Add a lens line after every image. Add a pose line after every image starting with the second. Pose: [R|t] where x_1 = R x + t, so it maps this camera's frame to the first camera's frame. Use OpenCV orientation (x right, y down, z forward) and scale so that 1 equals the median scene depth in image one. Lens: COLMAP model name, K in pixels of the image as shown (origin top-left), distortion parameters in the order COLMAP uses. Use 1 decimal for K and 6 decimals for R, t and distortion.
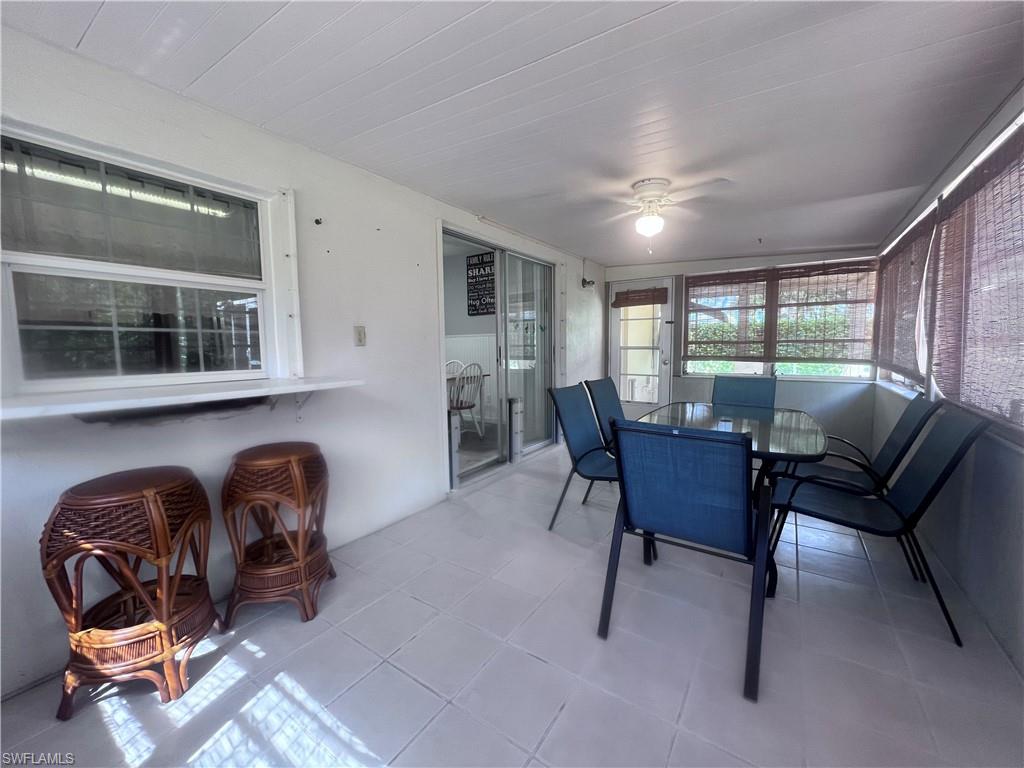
lens RADIAL K [[408.3, 0, 511.8], [0, 408.3, 380.6], [0, 0, 1]] dist [-0.002572, 0.000521]
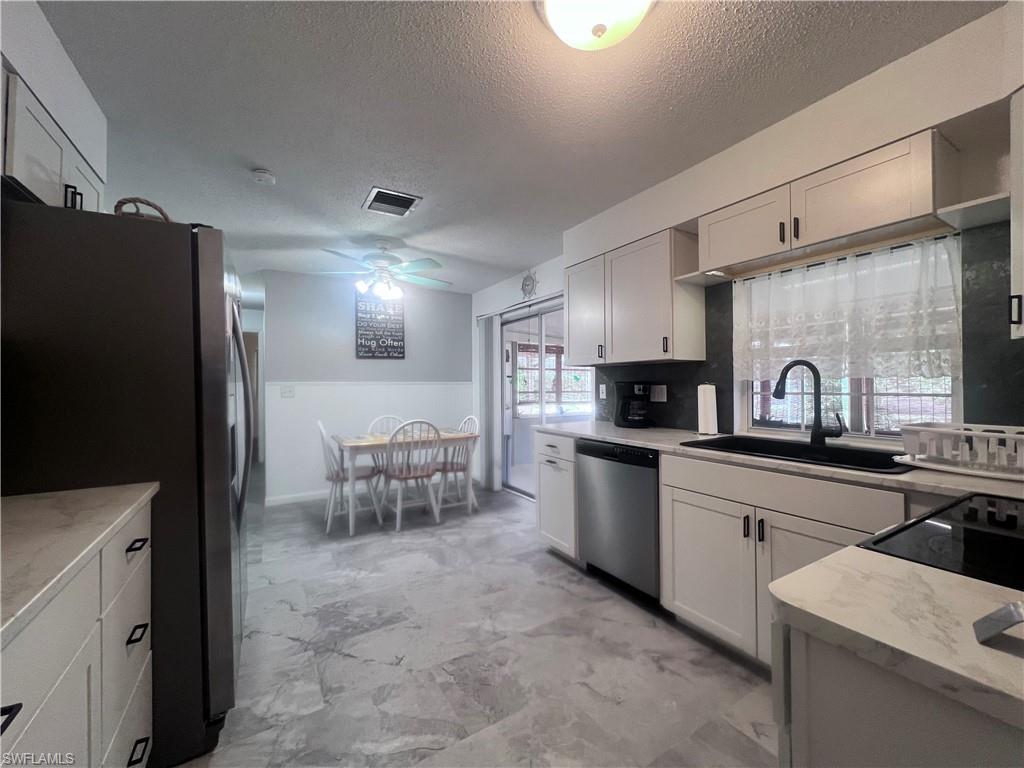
lens RADIAL K [[408.3, 0, 512.9], [0, 408.3, 387.0], [0, 0, 1]] dist [-0.002572, 0.000521]
pose [[0.421689, 0.005132, 0.906726, -0.771335], [0.071192, 0.996710, -0.038751, -0.058083], [-0.903942, 0.080893, 0.419936, 0.451729]]
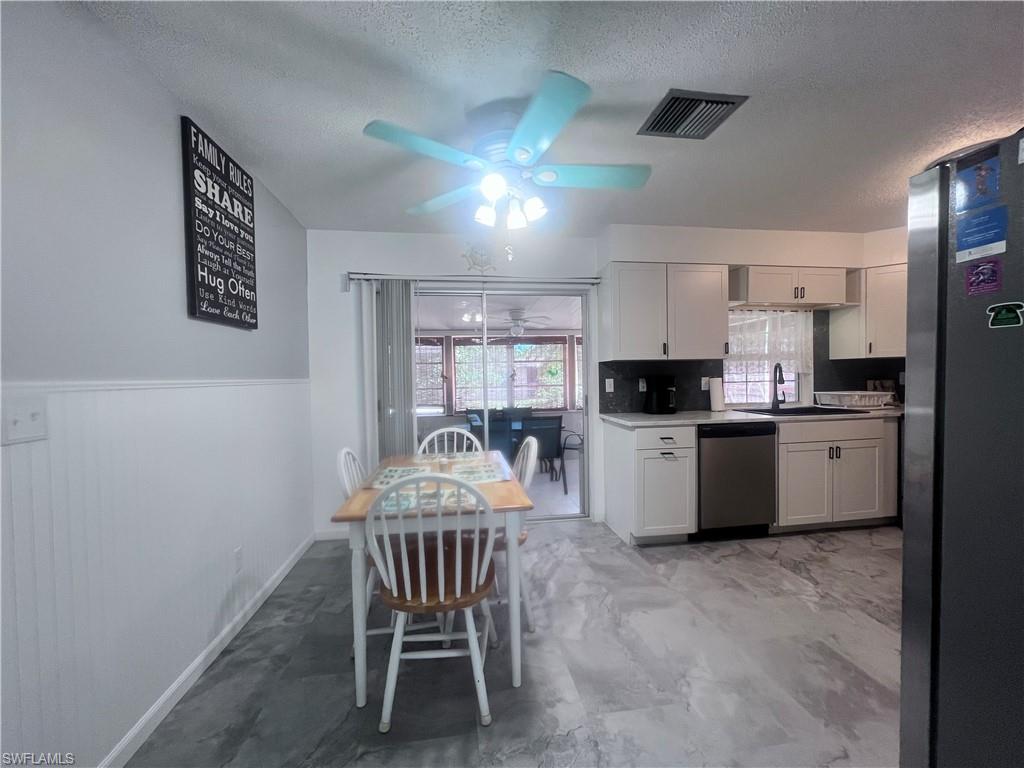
lens RADIAL K [[408.3, 0, 509.3], [0, 408.3, 387.3], [0, 0, 1]] dist [-0.002572, 0.000521]
pose [[-0.666889, 0.004984, 0.745140, -0.531884], [0.083952, 0.994114, 0.068486, -0.121899], [-0.740413, 0.108229, -0.663382, 1.154121]]
